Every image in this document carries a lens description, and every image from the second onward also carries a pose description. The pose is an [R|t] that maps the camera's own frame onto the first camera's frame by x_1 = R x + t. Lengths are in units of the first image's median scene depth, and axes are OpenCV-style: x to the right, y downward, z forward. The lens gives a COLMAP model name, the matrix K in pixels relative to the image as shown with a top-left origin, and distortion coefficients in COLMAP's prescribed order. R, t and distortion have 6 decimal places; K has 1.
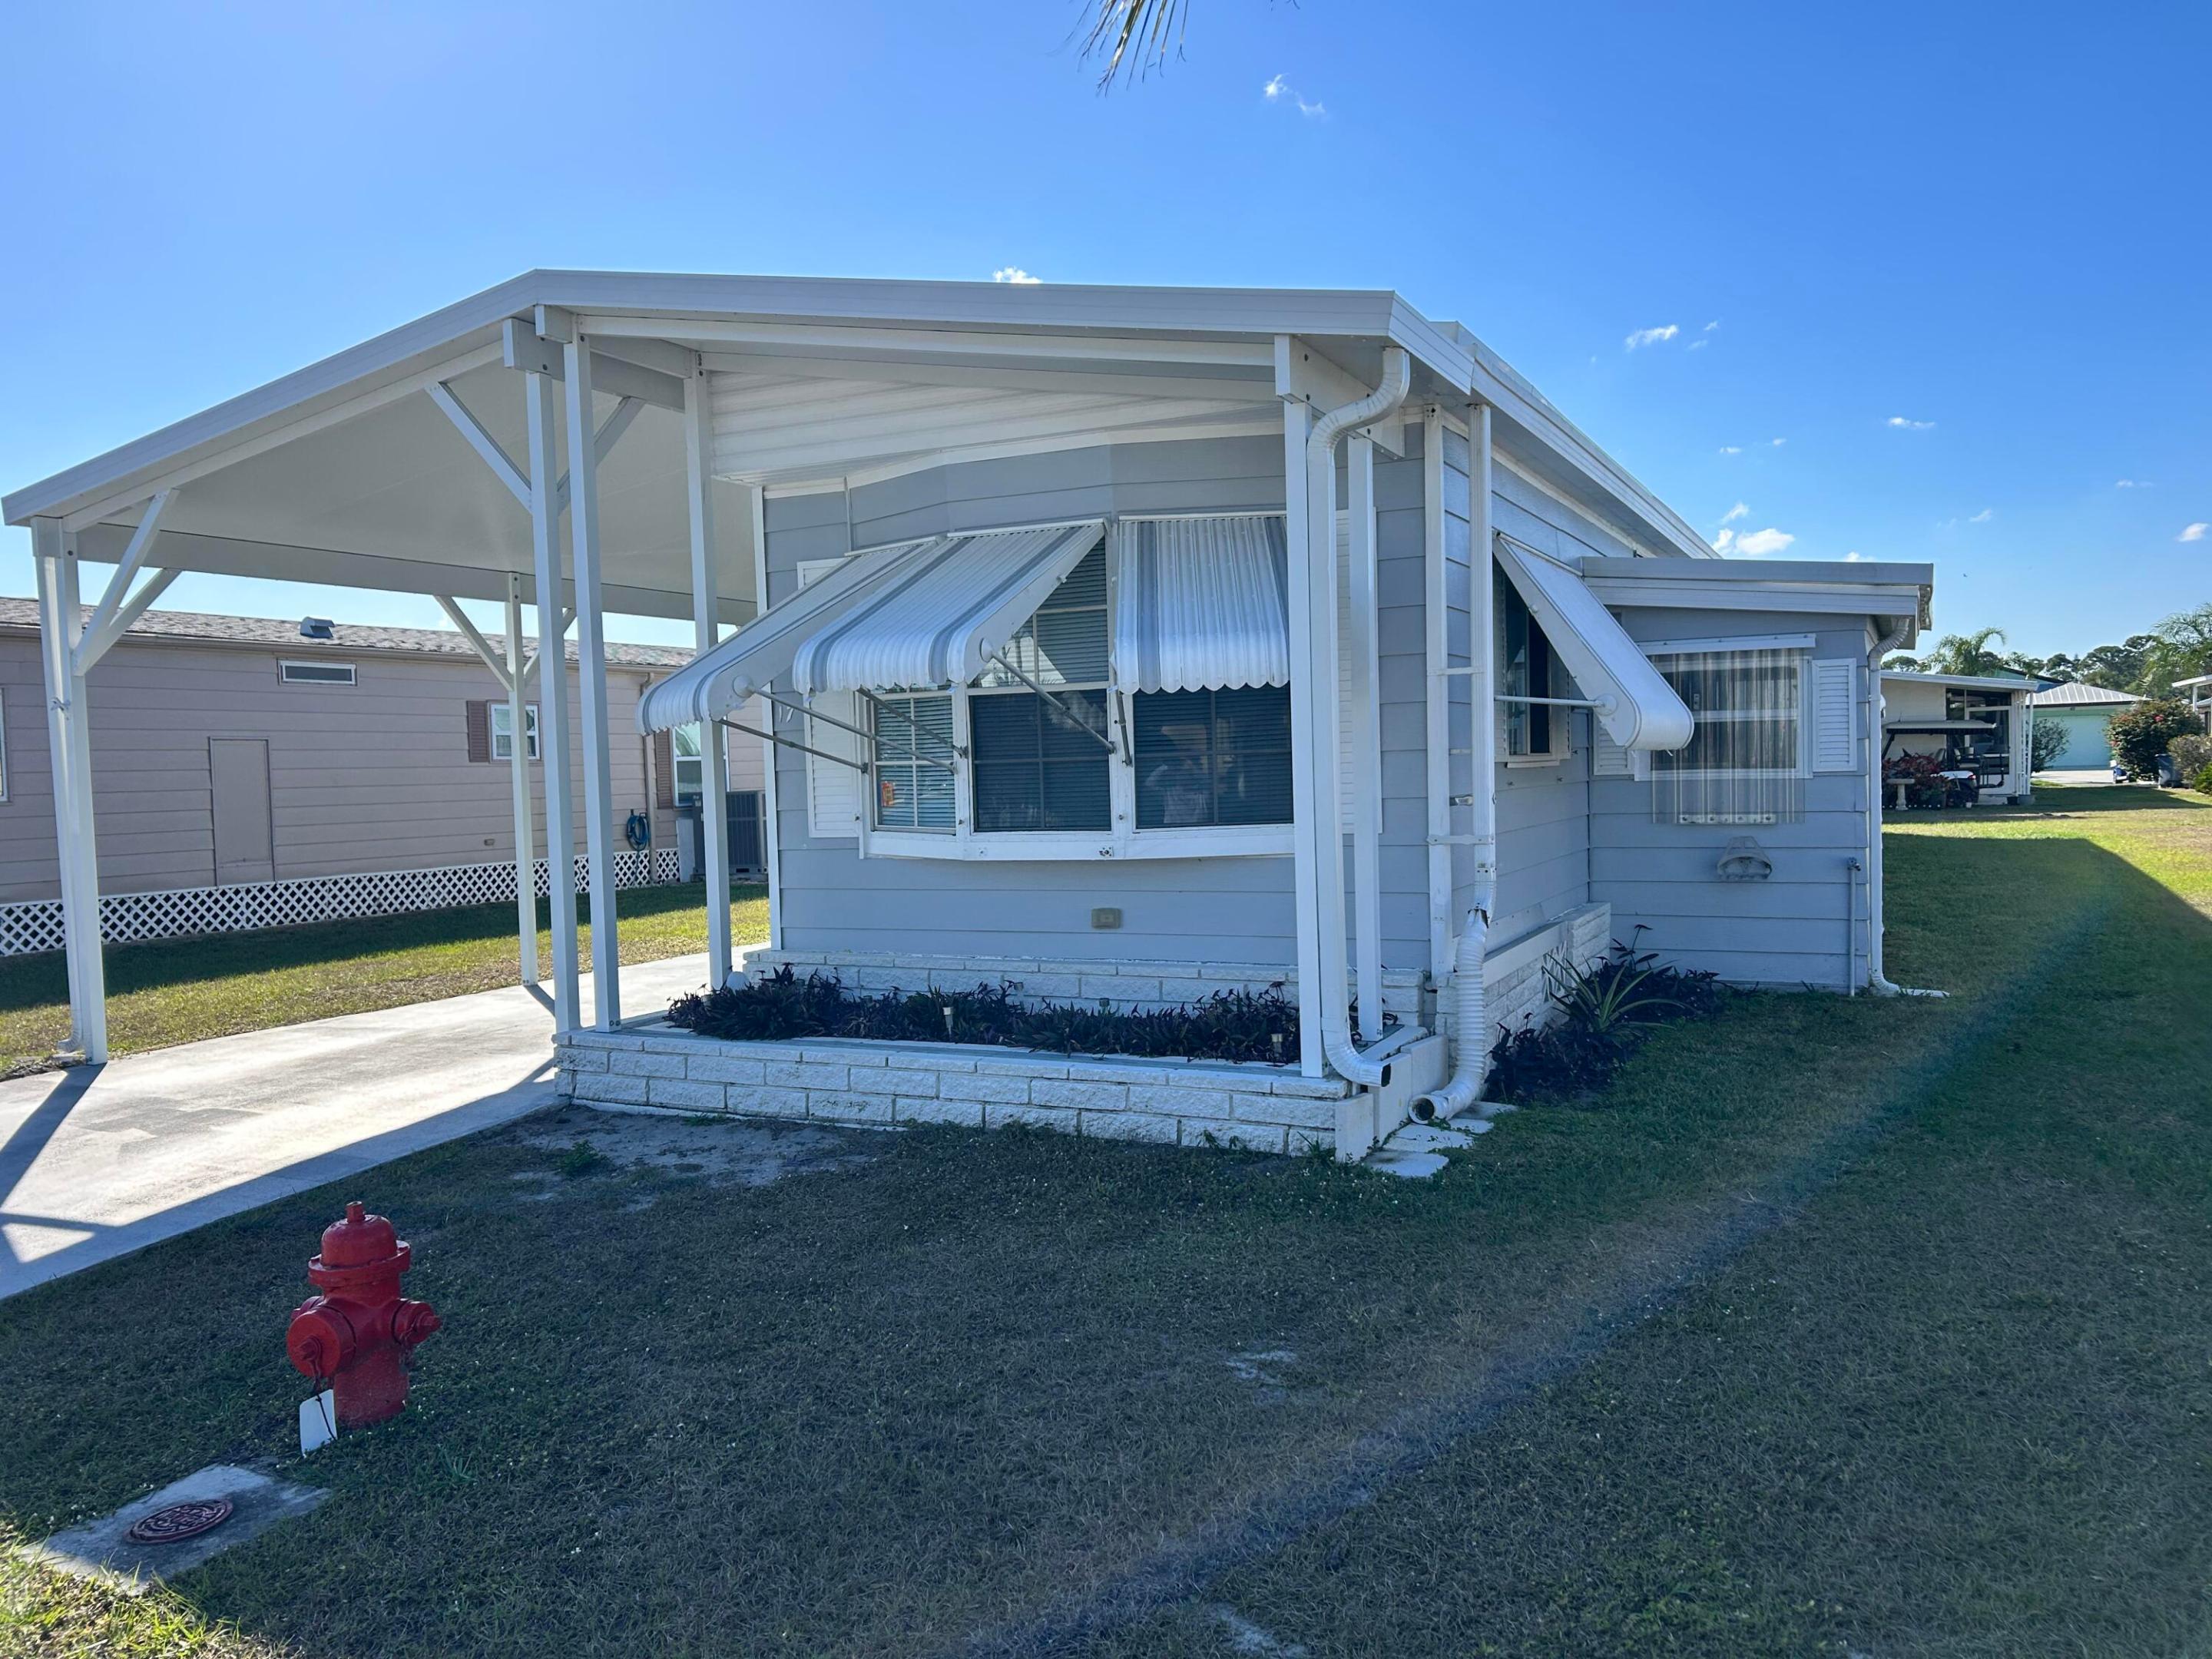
lens RADIAL K [[1645.1, 0, 1106.0], [0, 1645.1, 829.5], [0, 0, 1]] dist [0.108995, -0.148849]
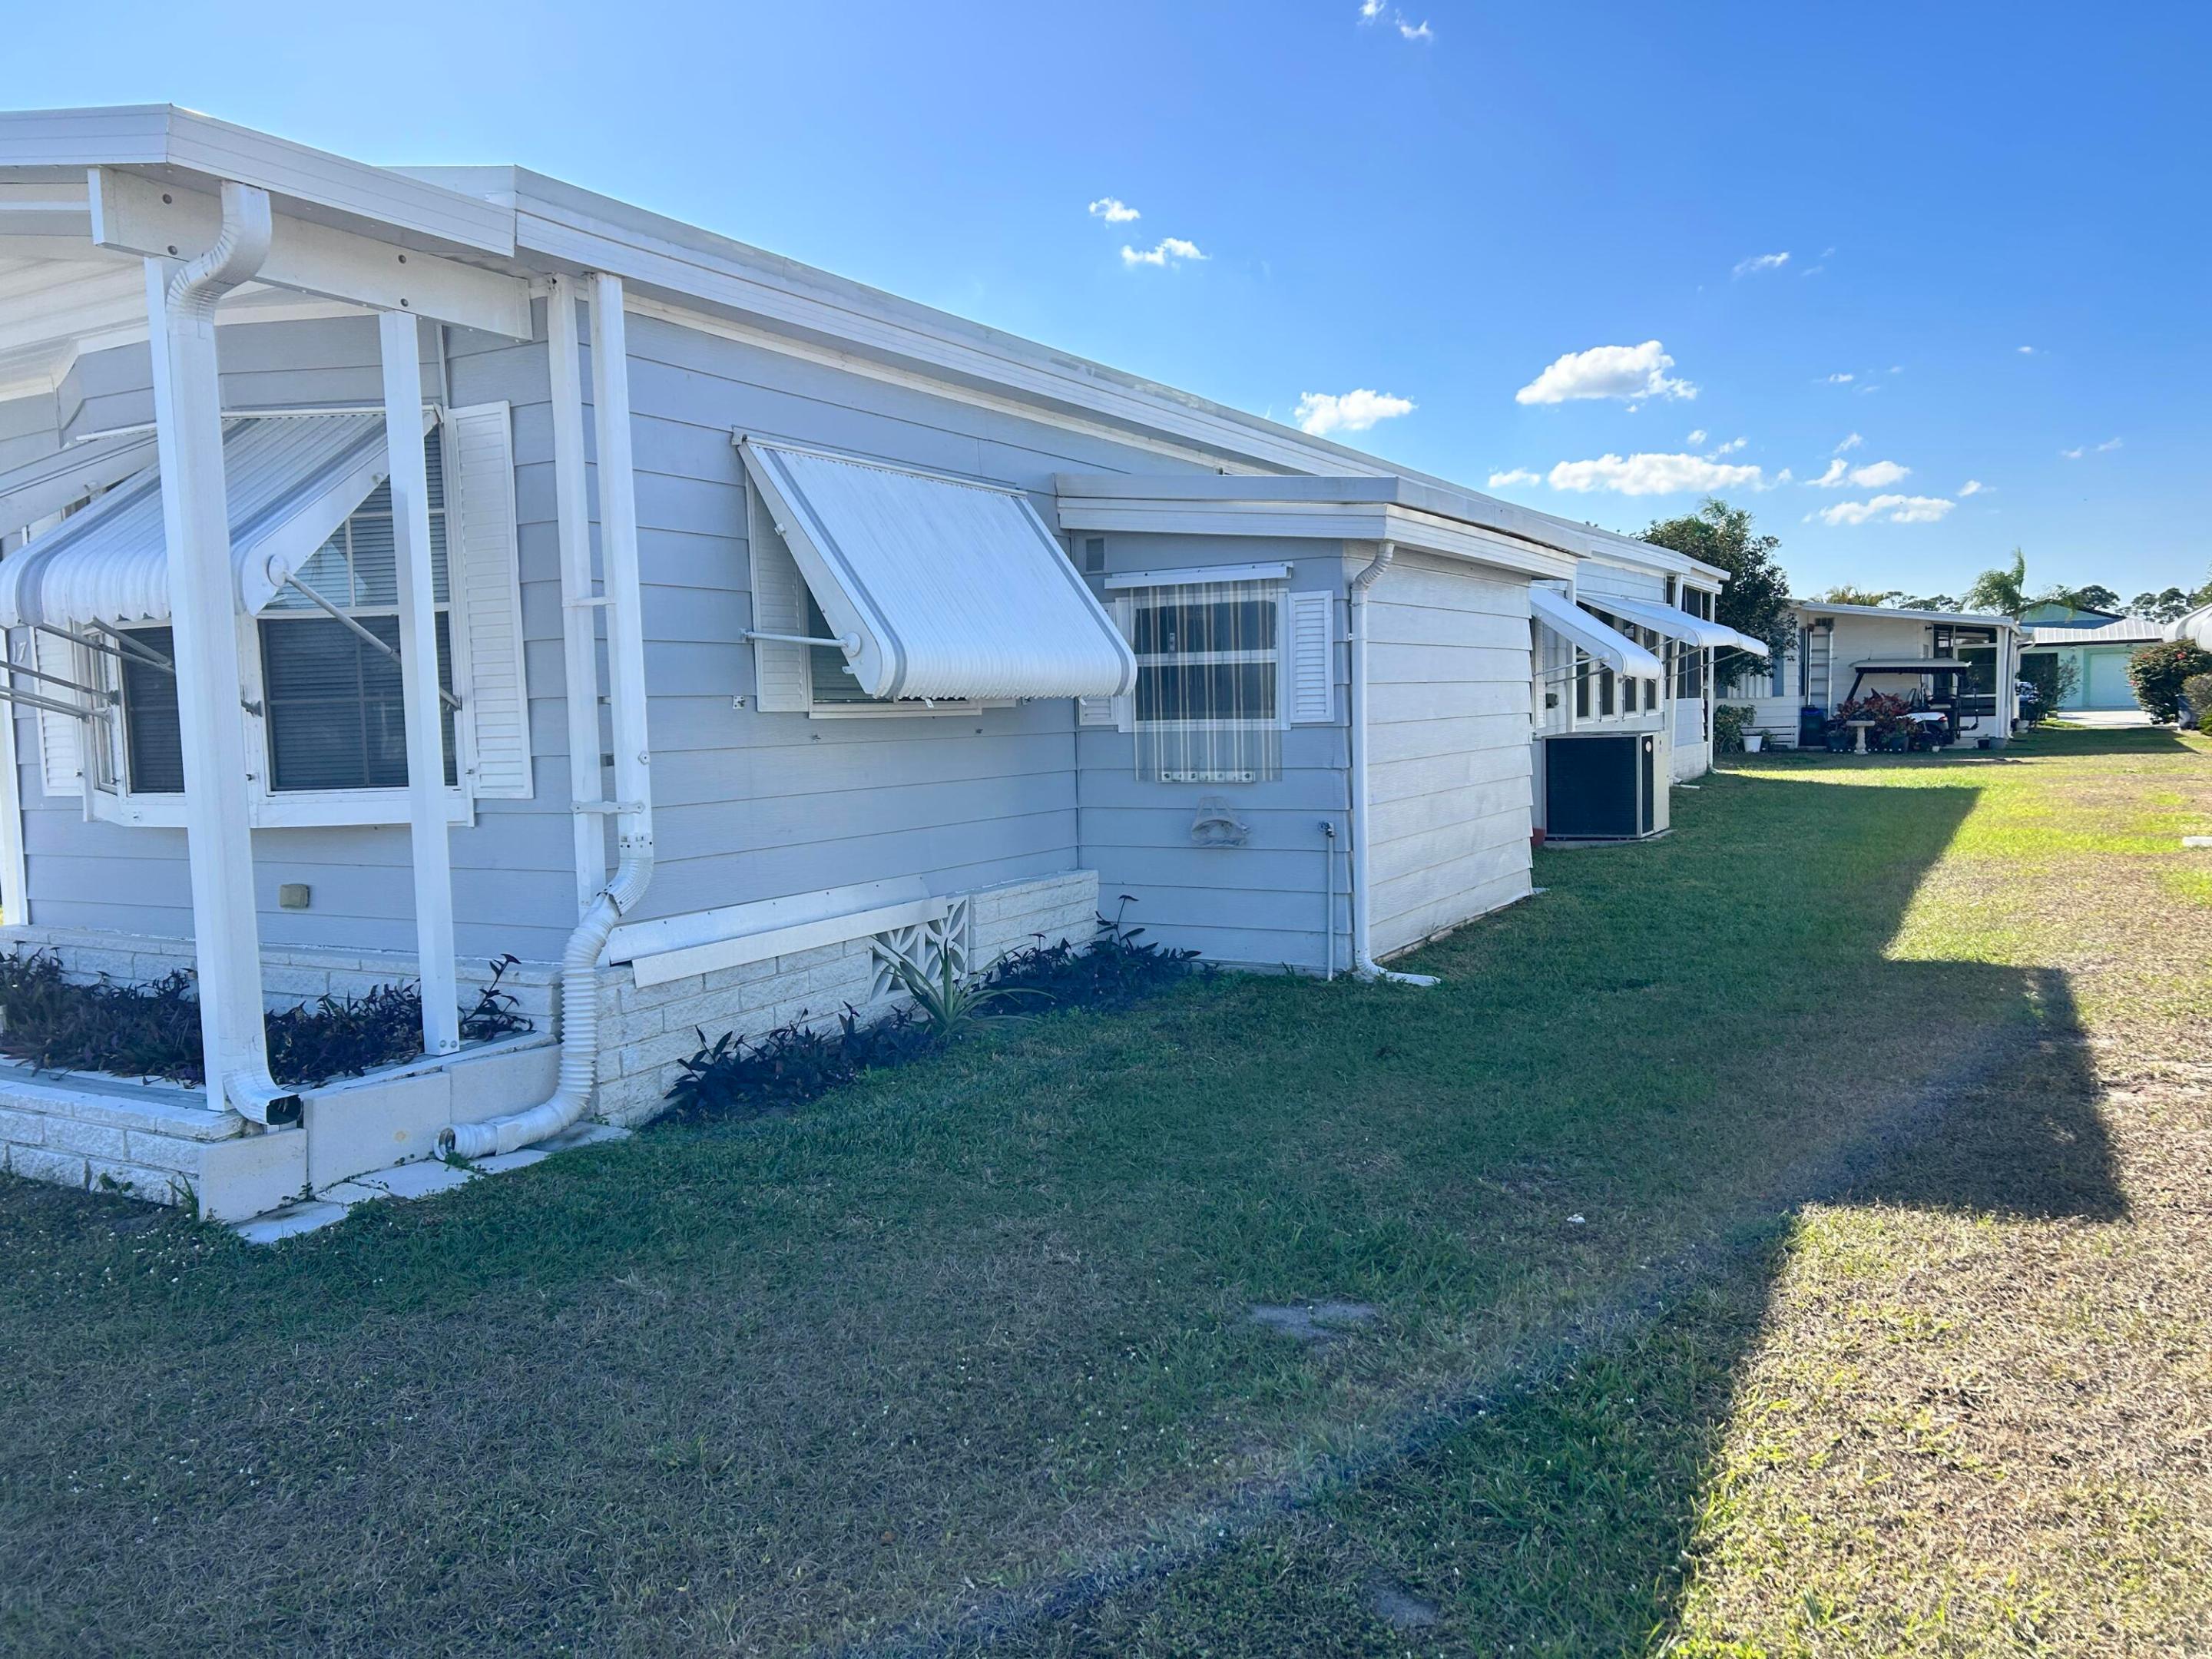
lens RADIAL K [[1645.1, 0, 1106.0], [0, 1645.1, 829.5], [0, 0, 1]] dist [0.108995, -0.148849]
pose [[0.998764, 0.004720, -0.049471, 0.373516], [-0.002889, 0.999310, 0.037030, -0.010556], [0.049611, -0.036842, 0.998089, 0.137702]]
